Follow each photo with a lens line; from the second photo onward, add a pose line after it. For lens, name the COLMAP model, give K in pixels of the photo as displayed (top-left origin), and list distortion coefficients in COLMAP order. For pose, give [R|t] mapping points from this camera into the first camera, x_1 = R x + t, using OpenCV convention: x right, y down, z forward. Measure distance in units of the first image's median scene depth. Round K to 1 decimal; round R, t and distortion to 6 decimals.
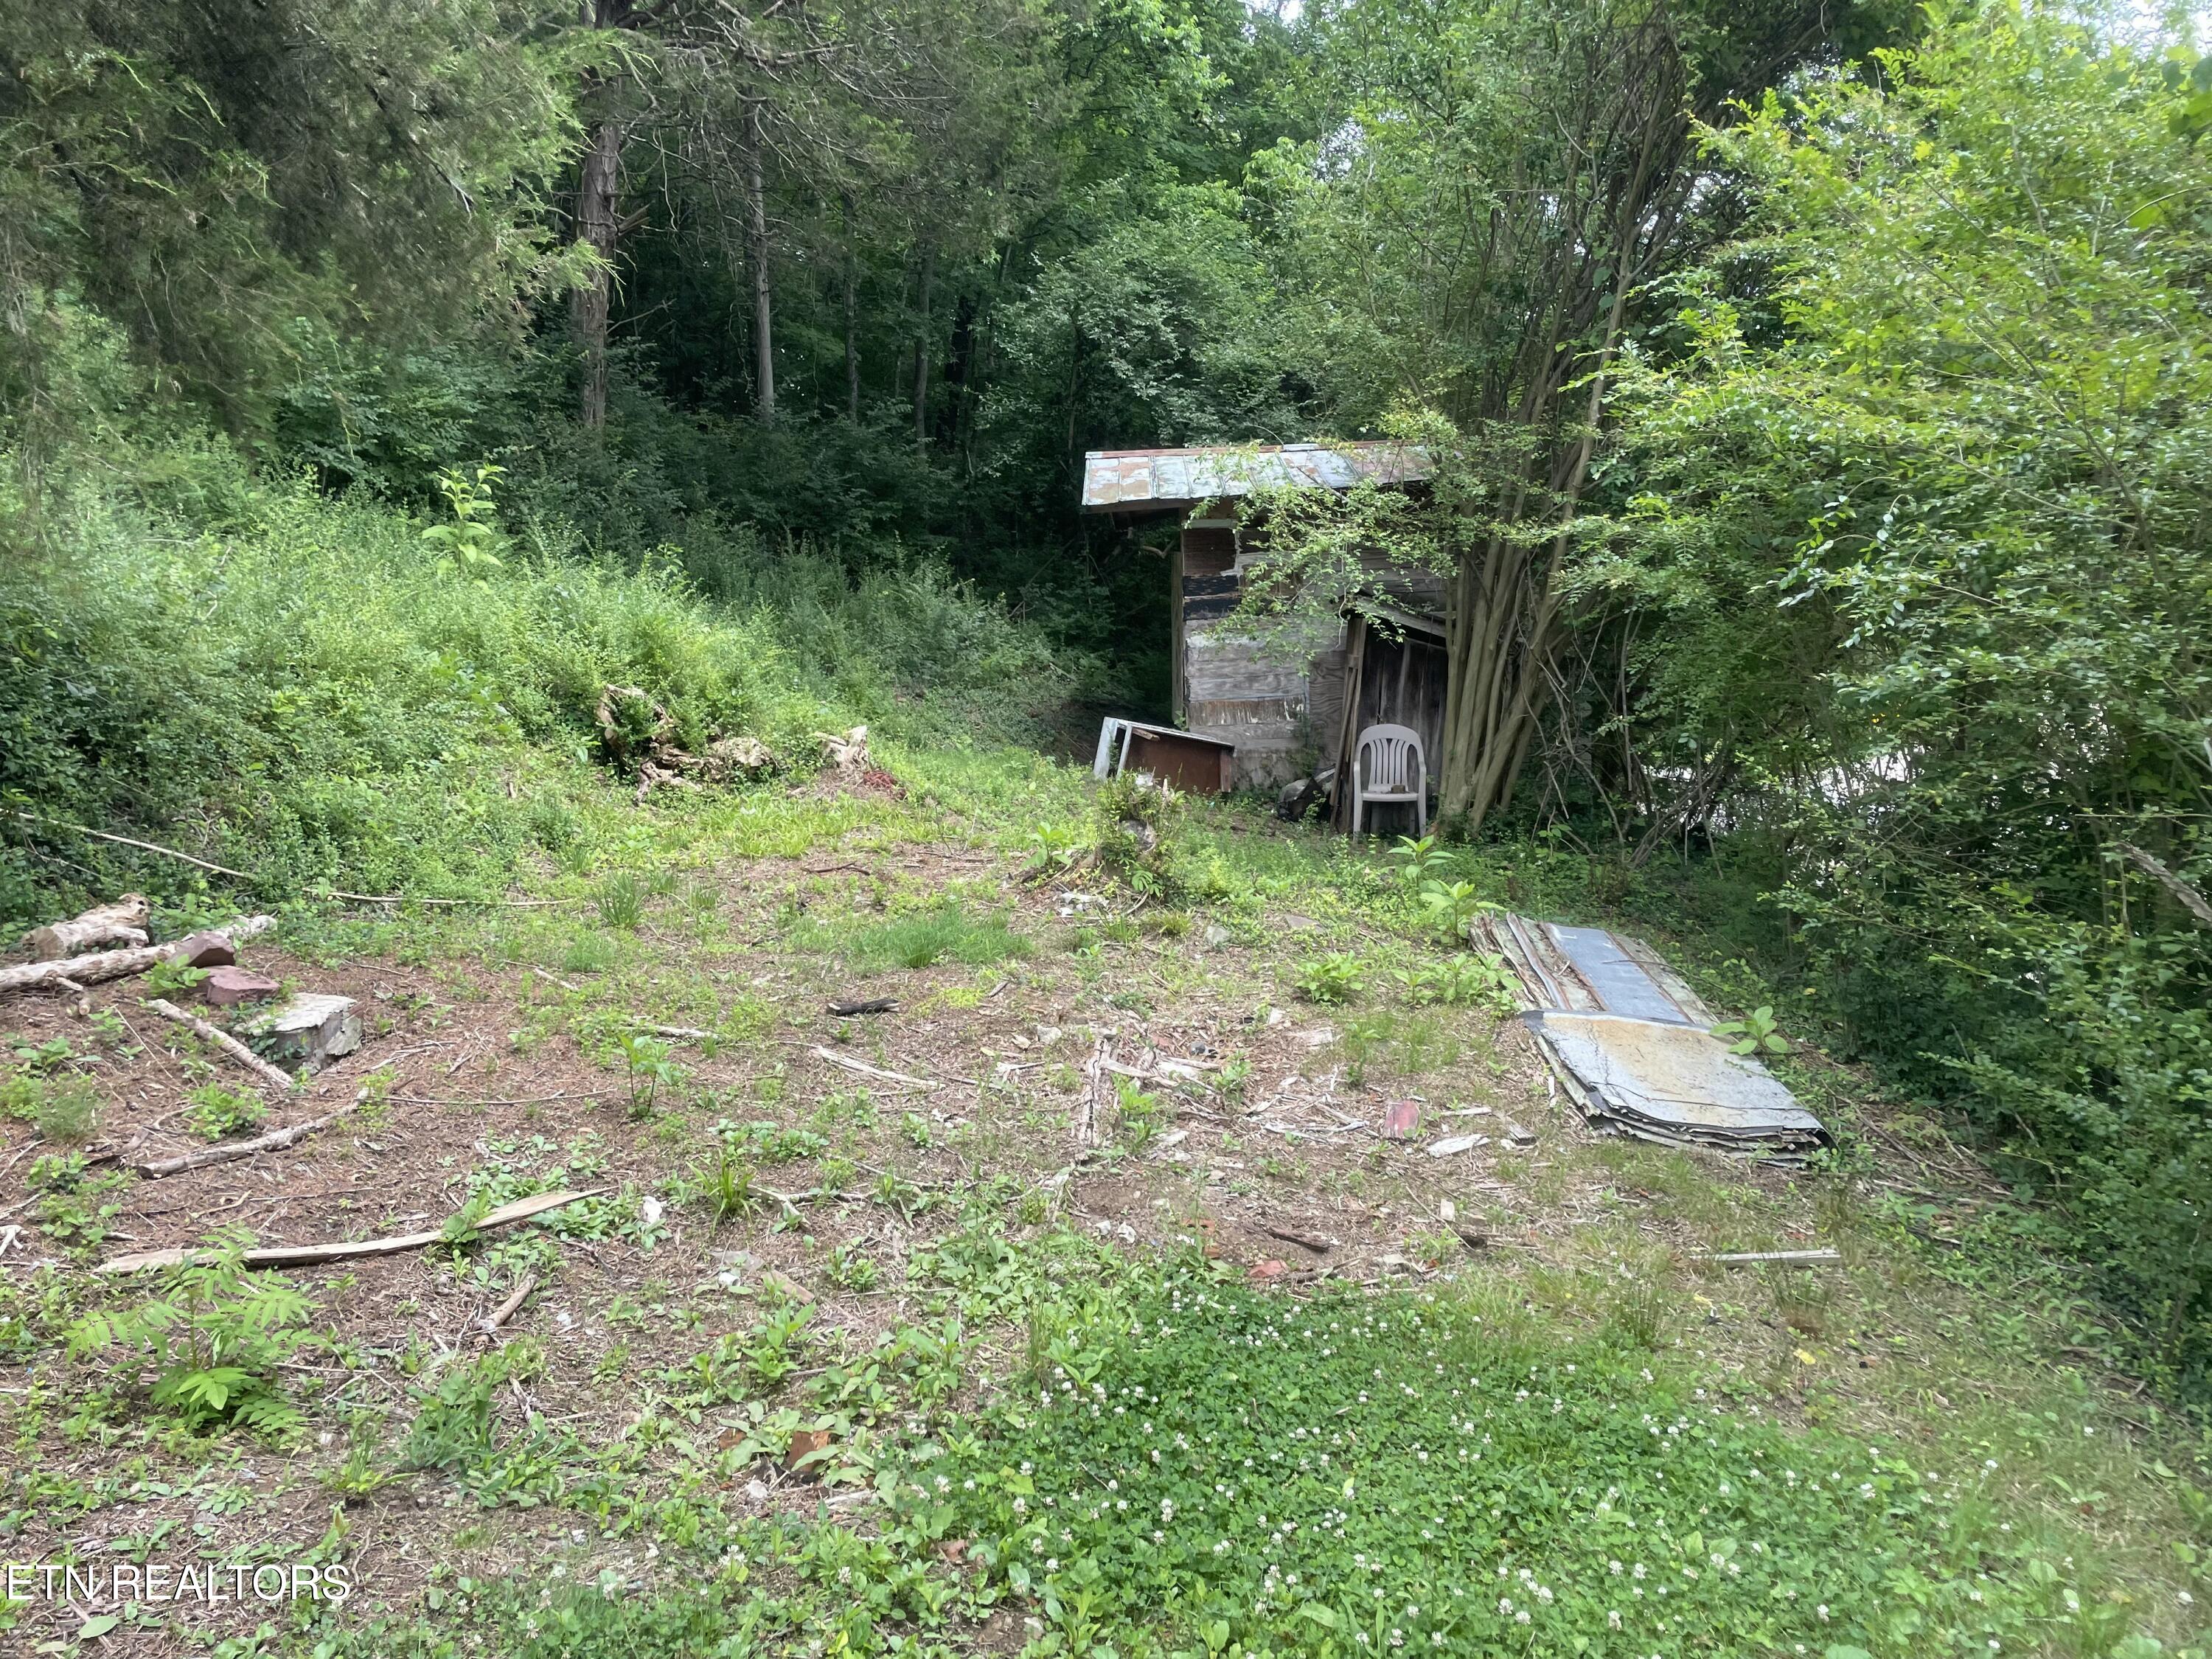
lens RADIAL K [[1665.7, 0, 1119.9], [0, 1665.7, 795.2], [0, 0, 1]] dist [0.106739, -0.126332]
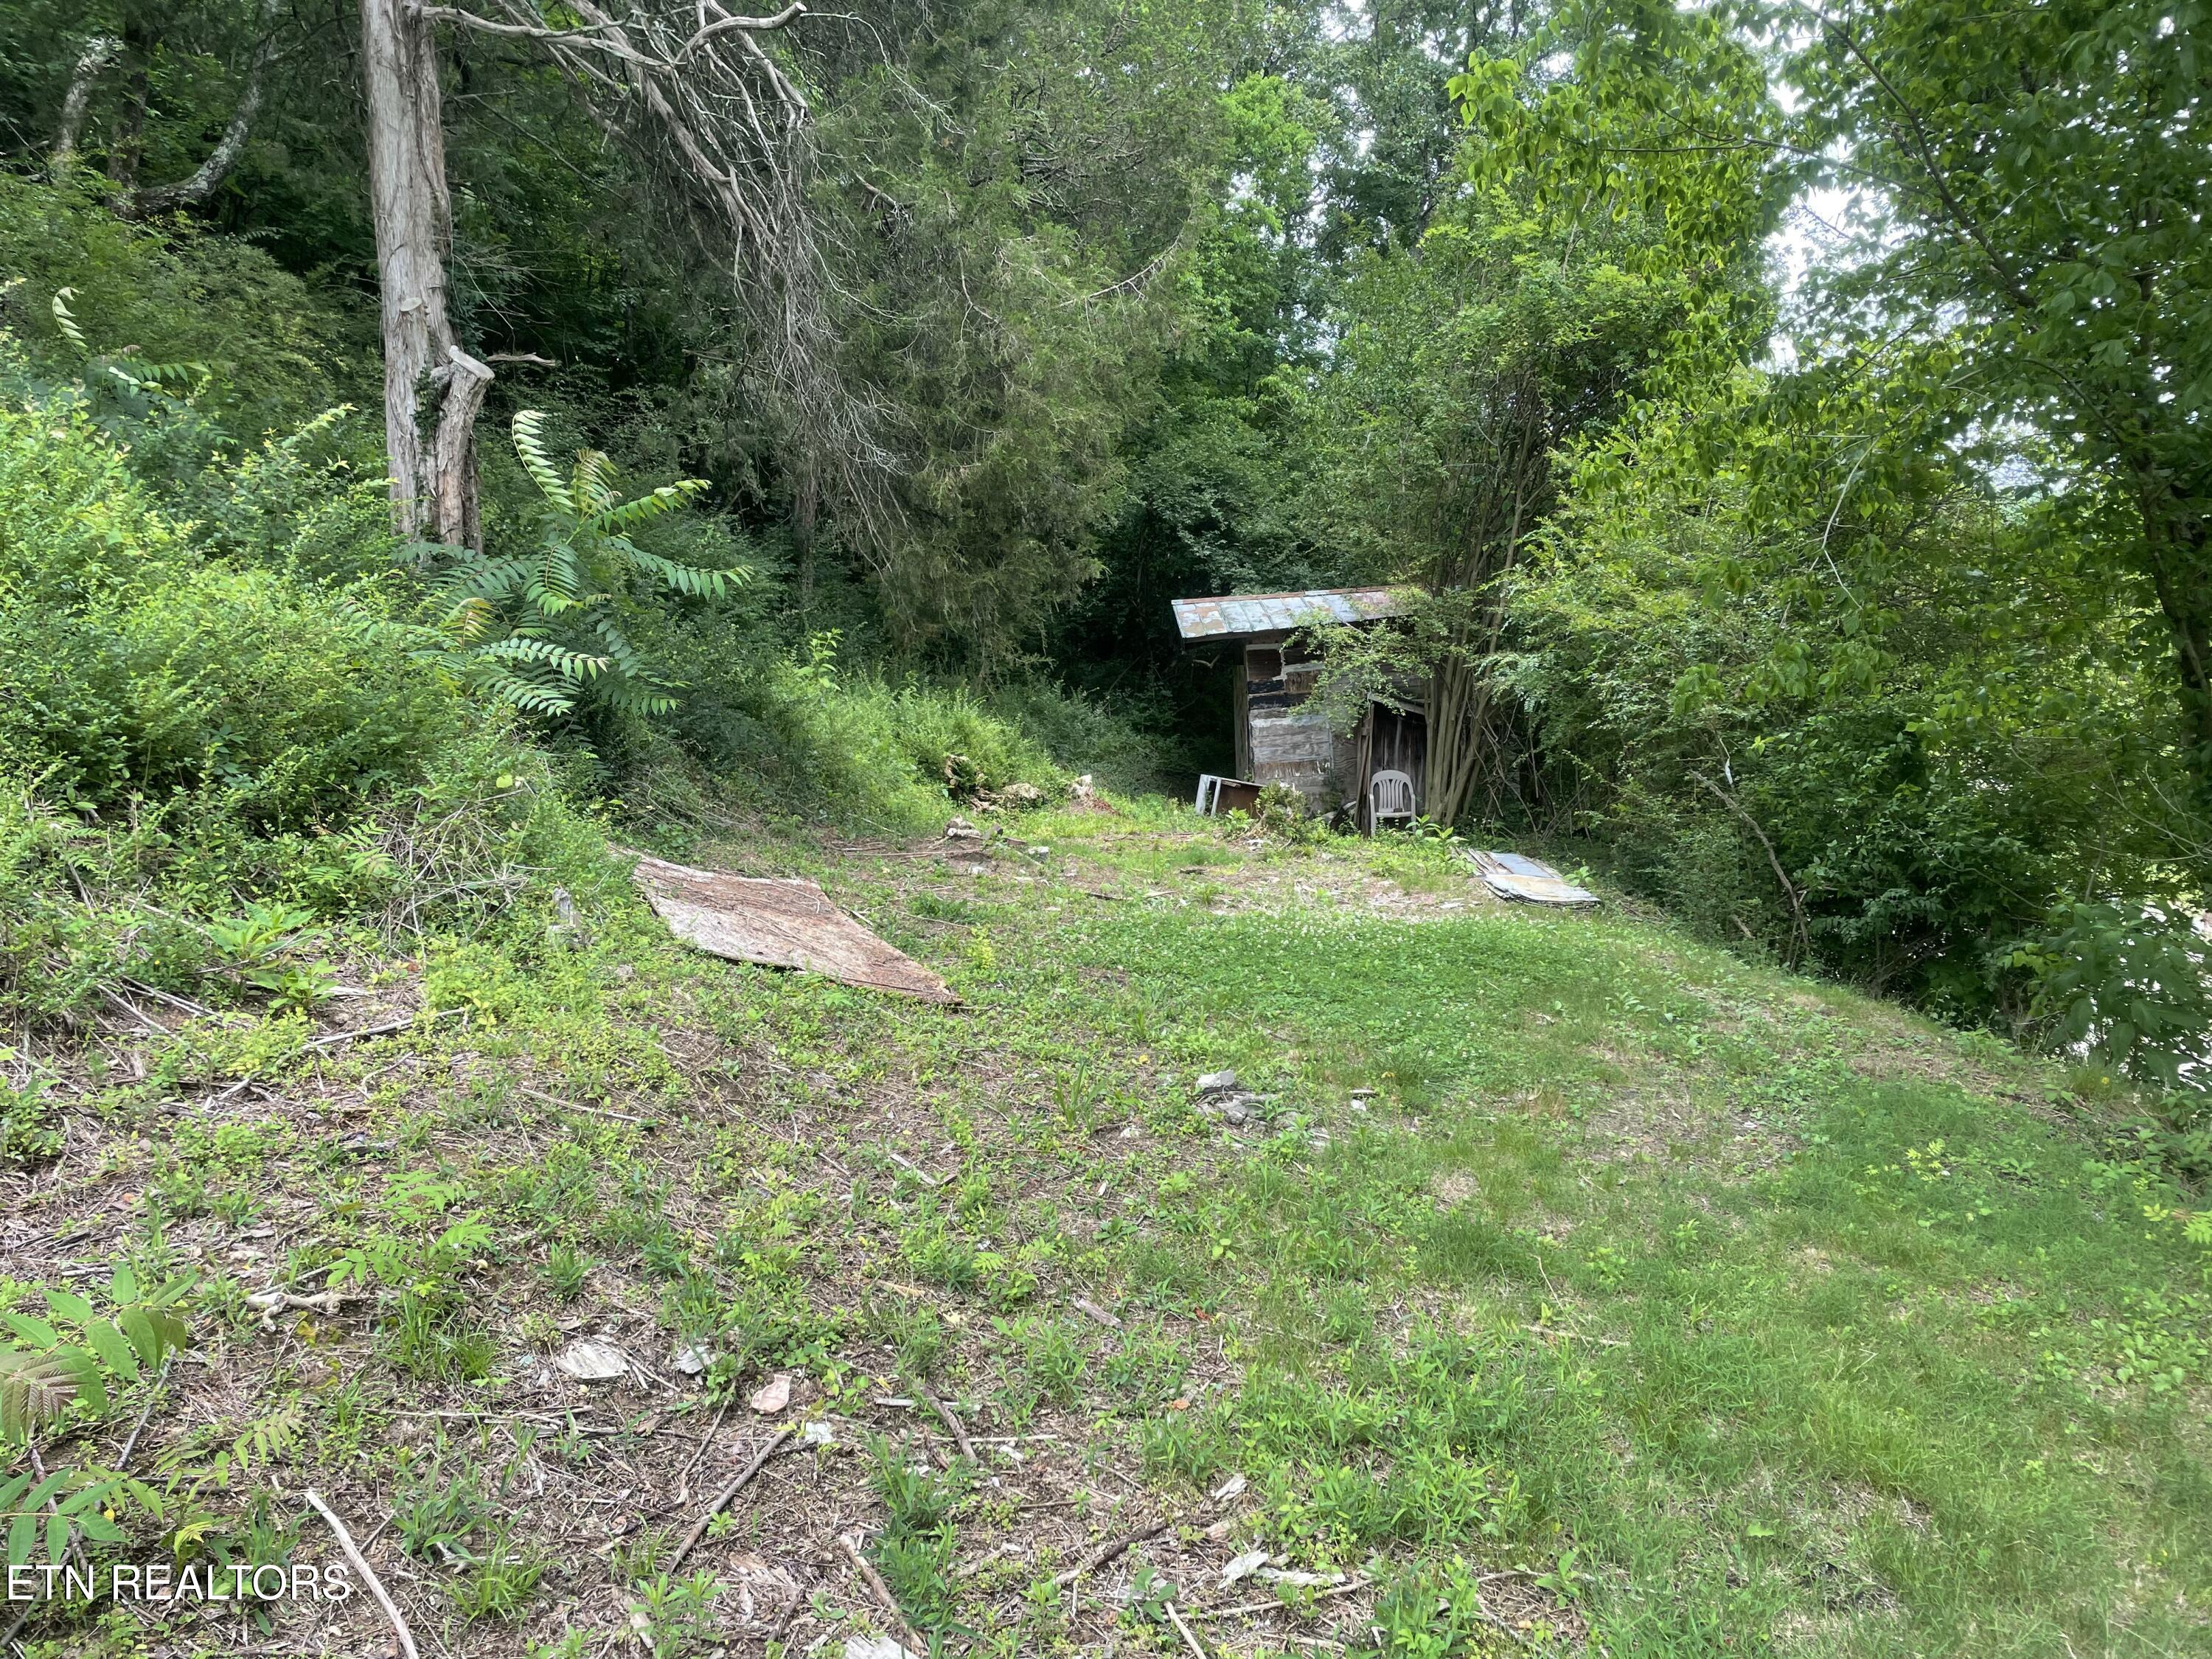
lens RADIAL K [[1646.5, 0, 1109.0], [0, 1646.5, 822.8], [0, 0, 1]] dist [0.104154, -0.139256]
pose [[0.999355, -0.032136, 0.016024, -0.135070], [0.032811, 0.998502, -0.043782, 0.068653], [-0.014593, 0.044280, 0.998913, -0.571720]]
